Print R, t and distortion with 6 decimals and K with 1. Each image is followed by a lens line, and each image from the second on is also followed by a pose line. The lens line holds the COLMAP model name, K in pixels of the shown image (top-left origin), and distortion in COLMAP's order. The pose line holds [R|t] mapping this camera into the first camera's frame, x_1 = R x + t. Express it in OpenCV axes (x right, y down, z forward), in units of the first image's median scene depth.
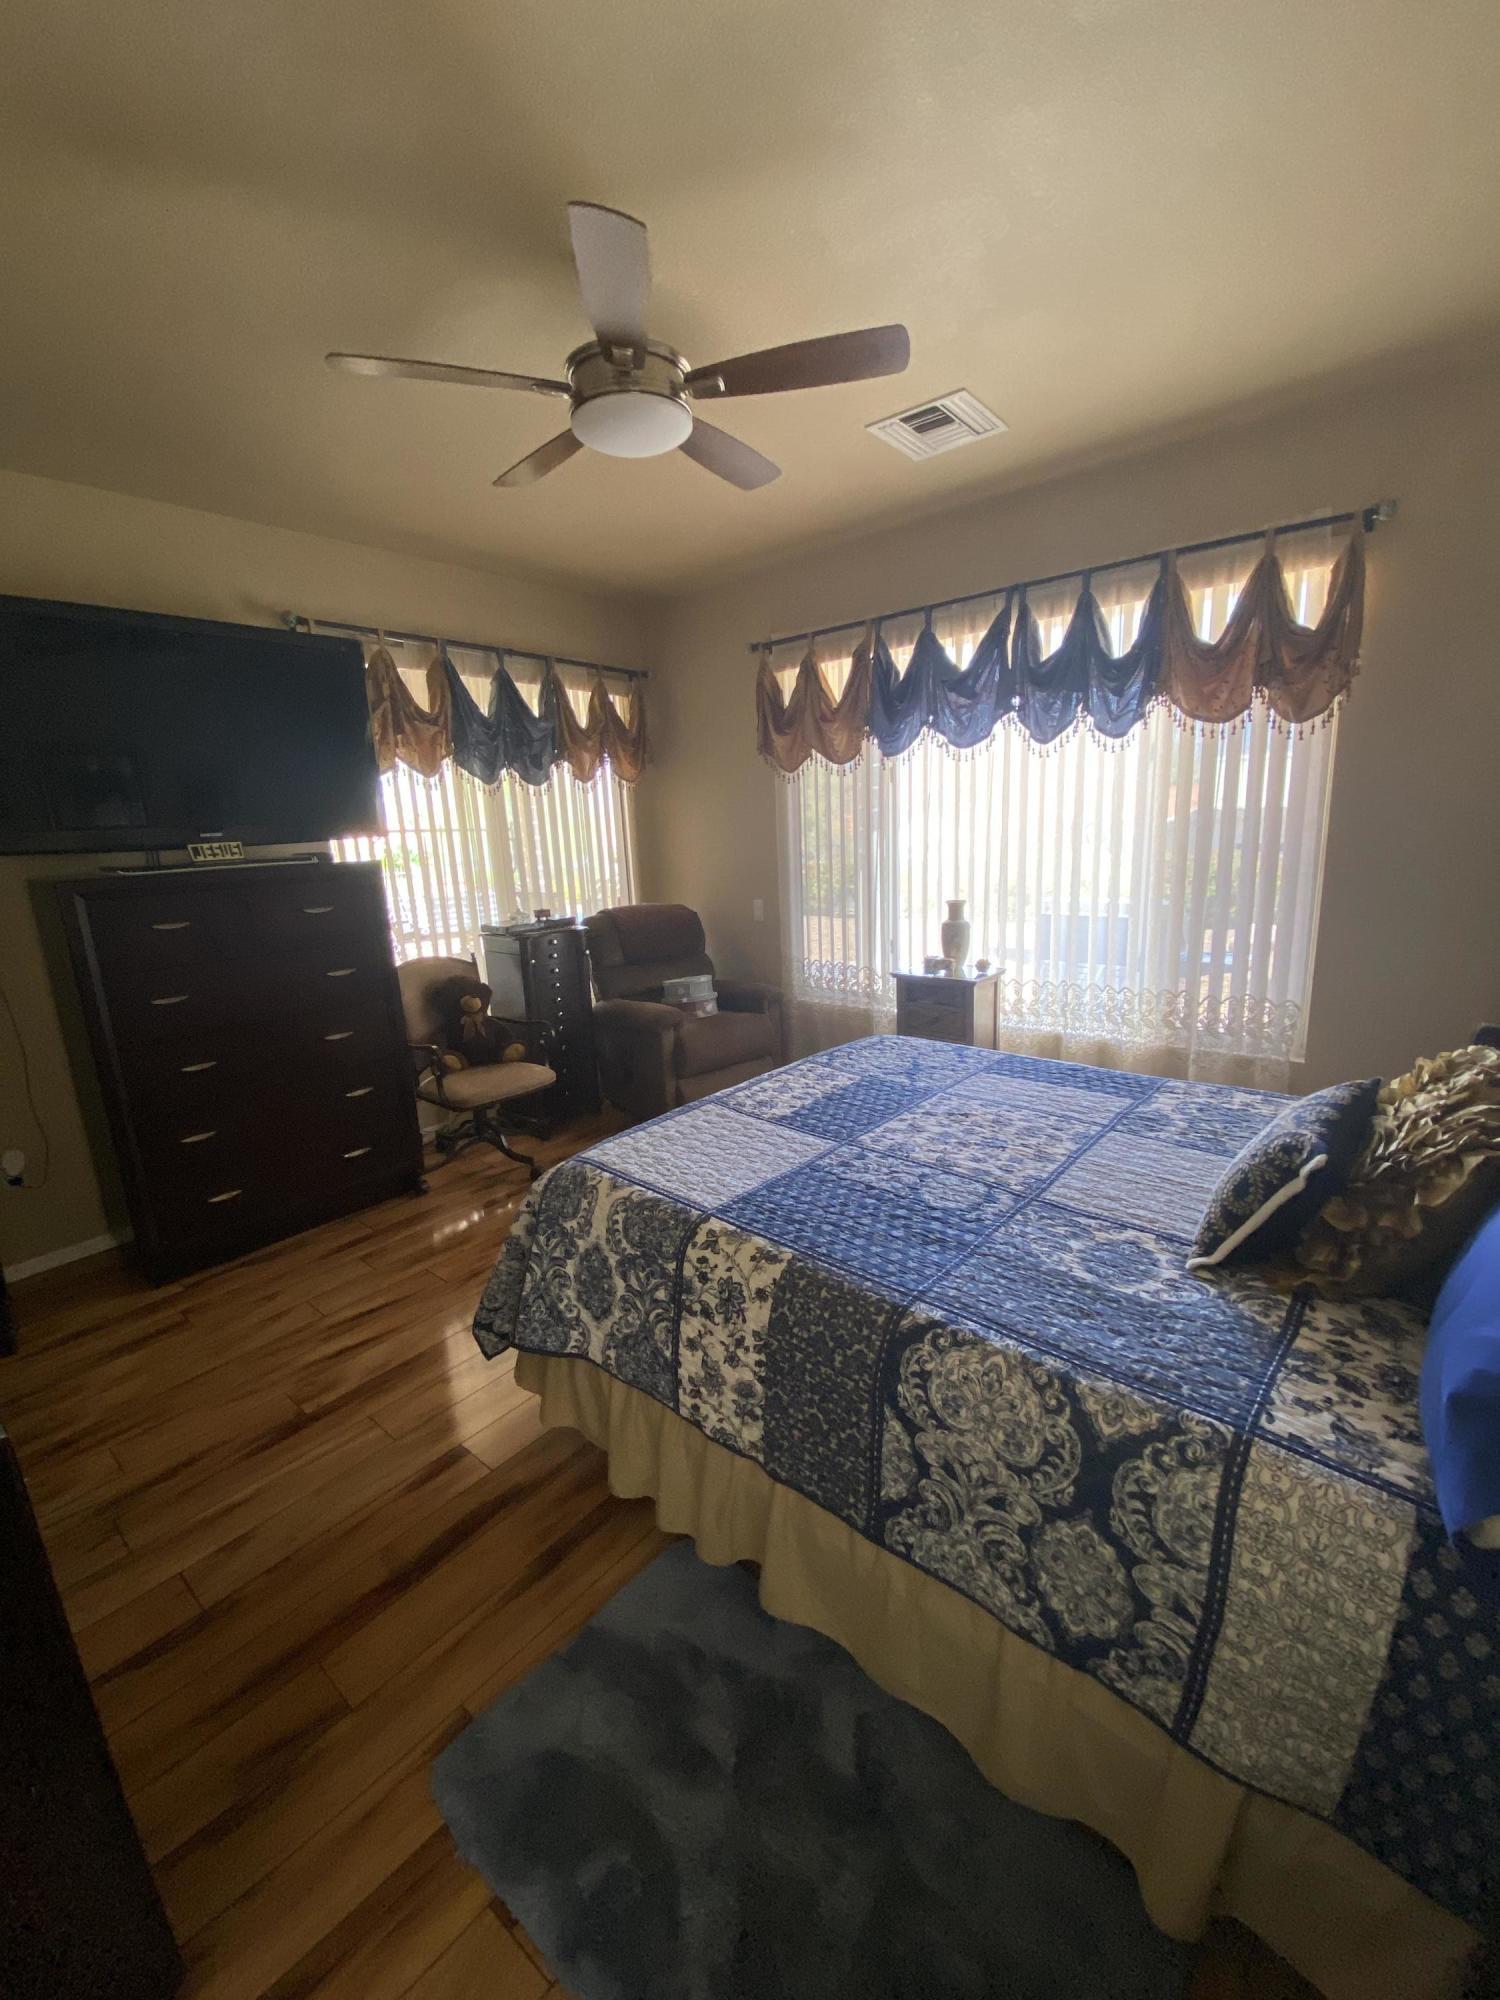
lens RADIAL K [[810.8, 0, 751.2], [0, 810.8, 1002.1], [0, 0, 1]] dist [0.006123, -0.013435]
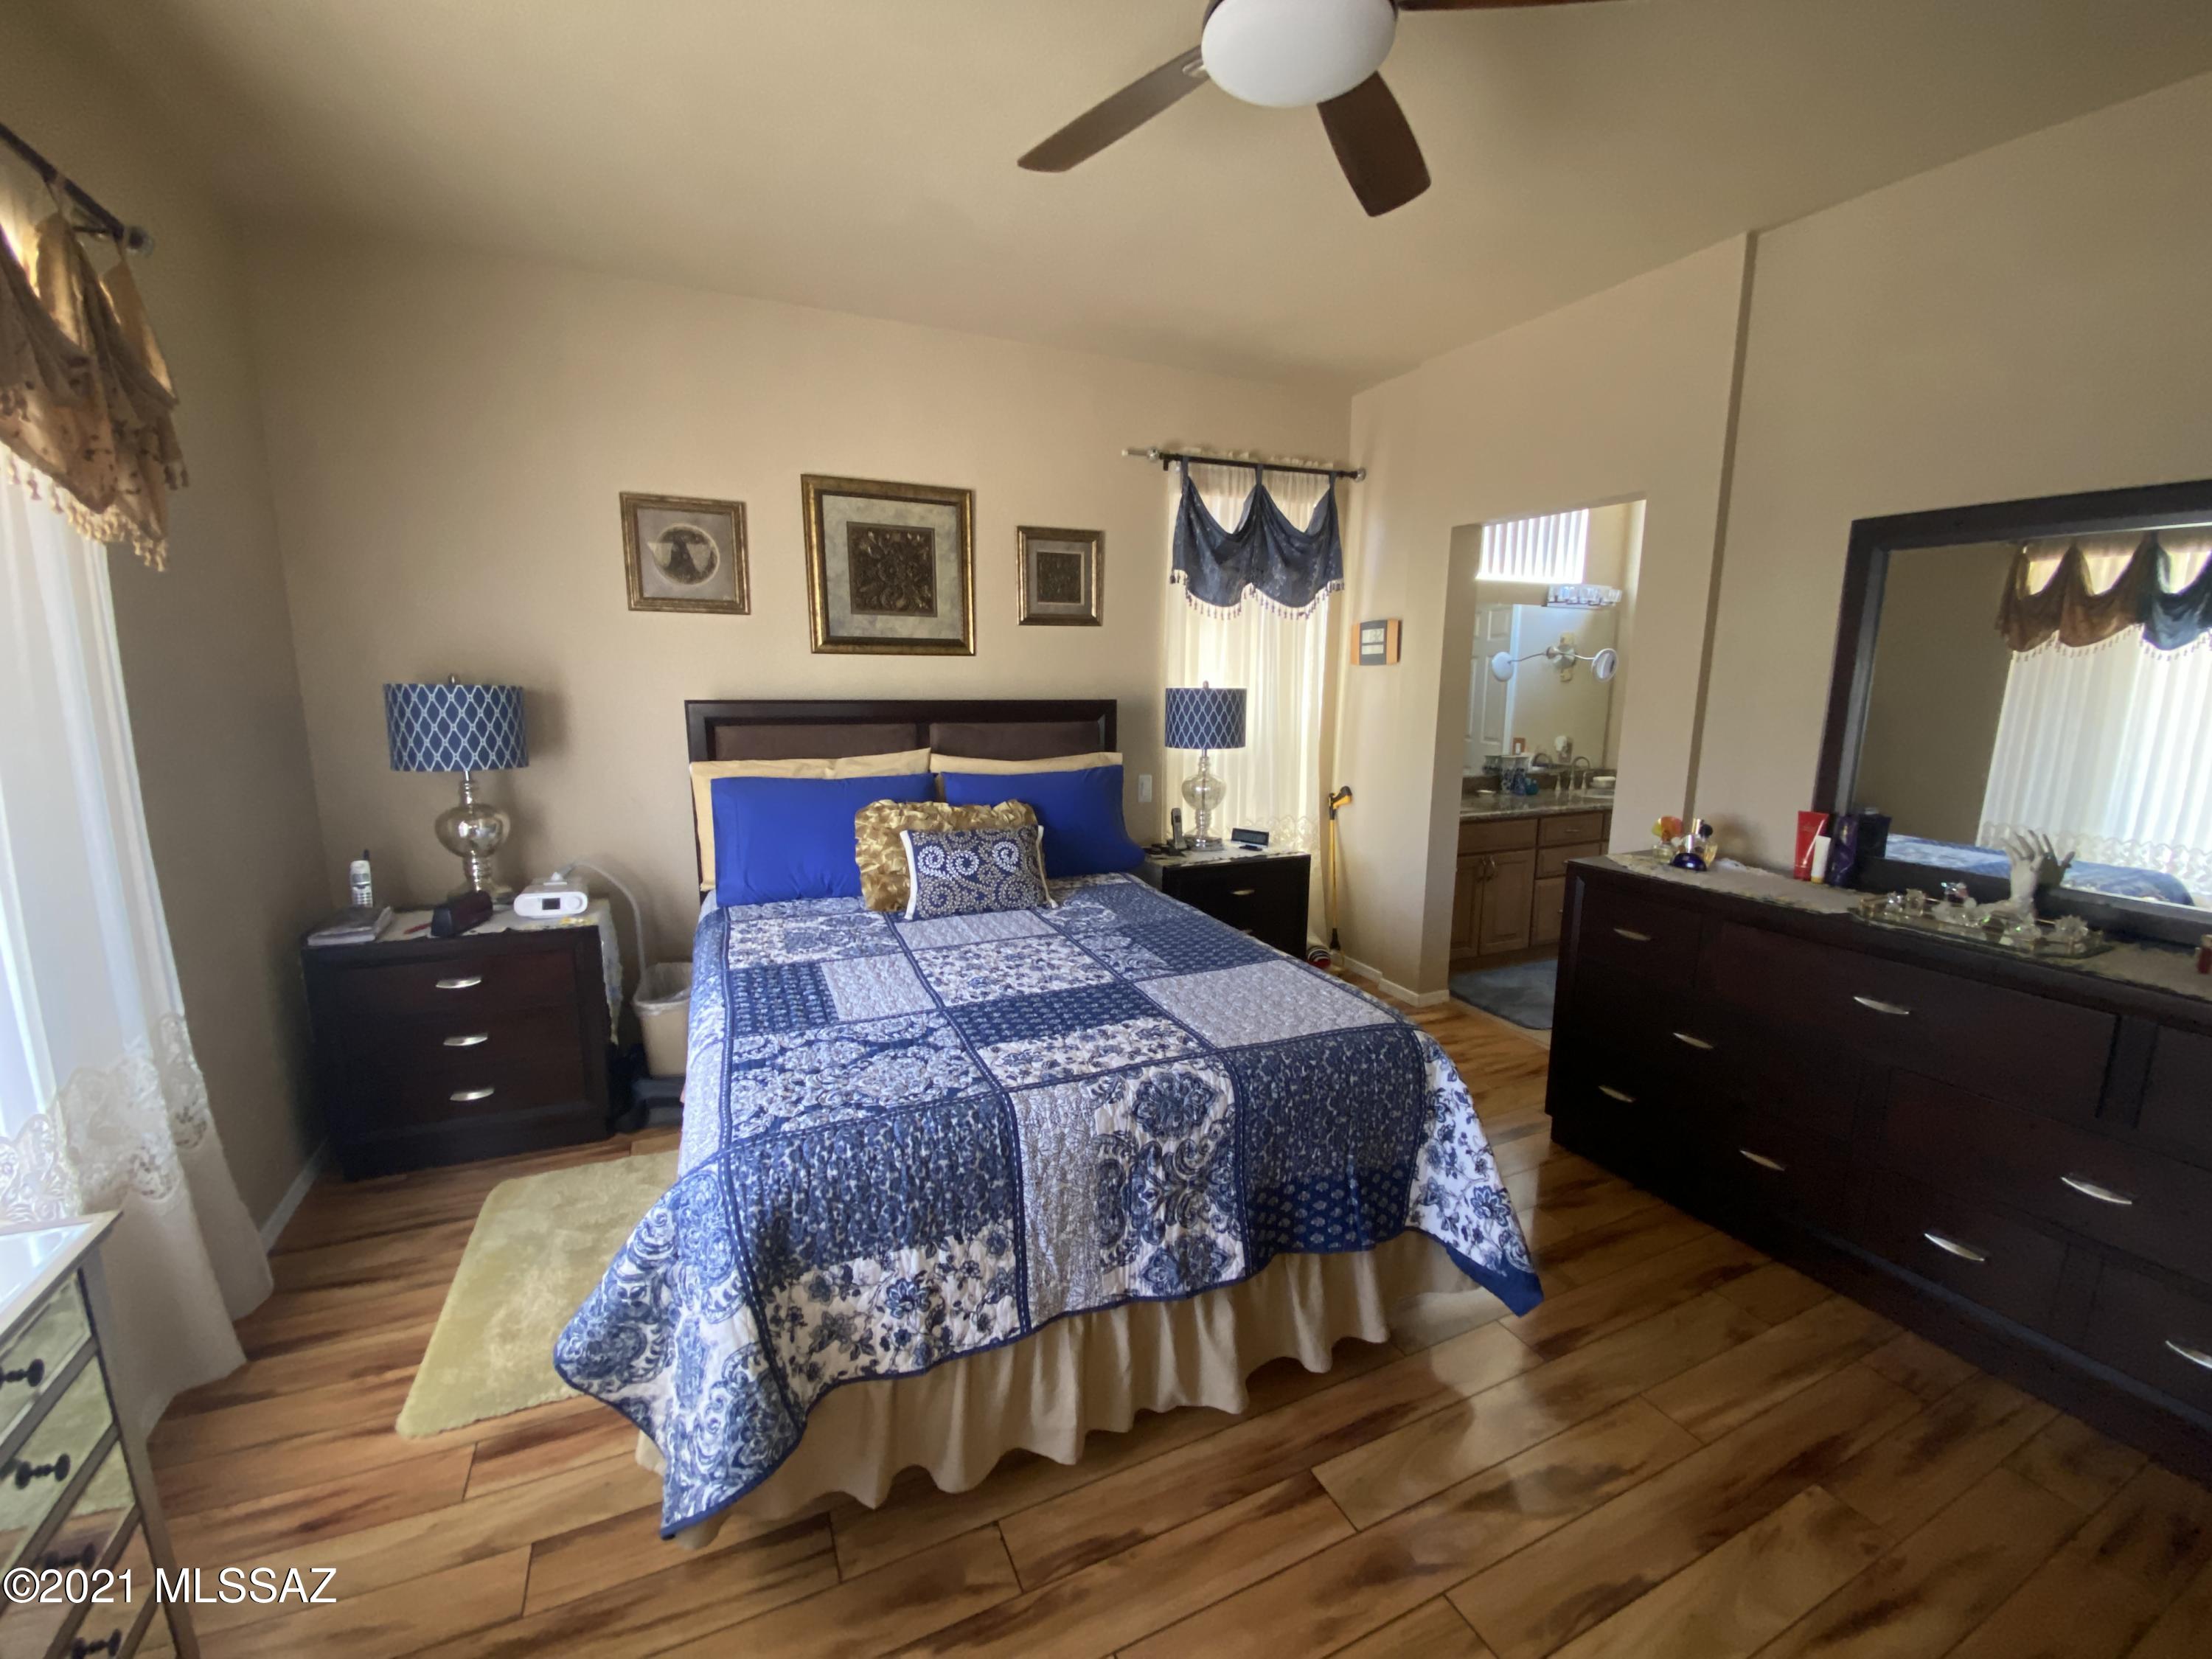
lens RADIAL K [[896.7, 0, 1092.6], [0, 896.7, 840.8], [0, 0, 1]] dist [0.006123, -0.013435]
pose [[-0.901299, -0.039690, 0.431375, -0.314402], [0.125519, 0.929150, 0.347743, -0.376450], [-0.414614, 0.367566, -0.832460, 1.805975]]
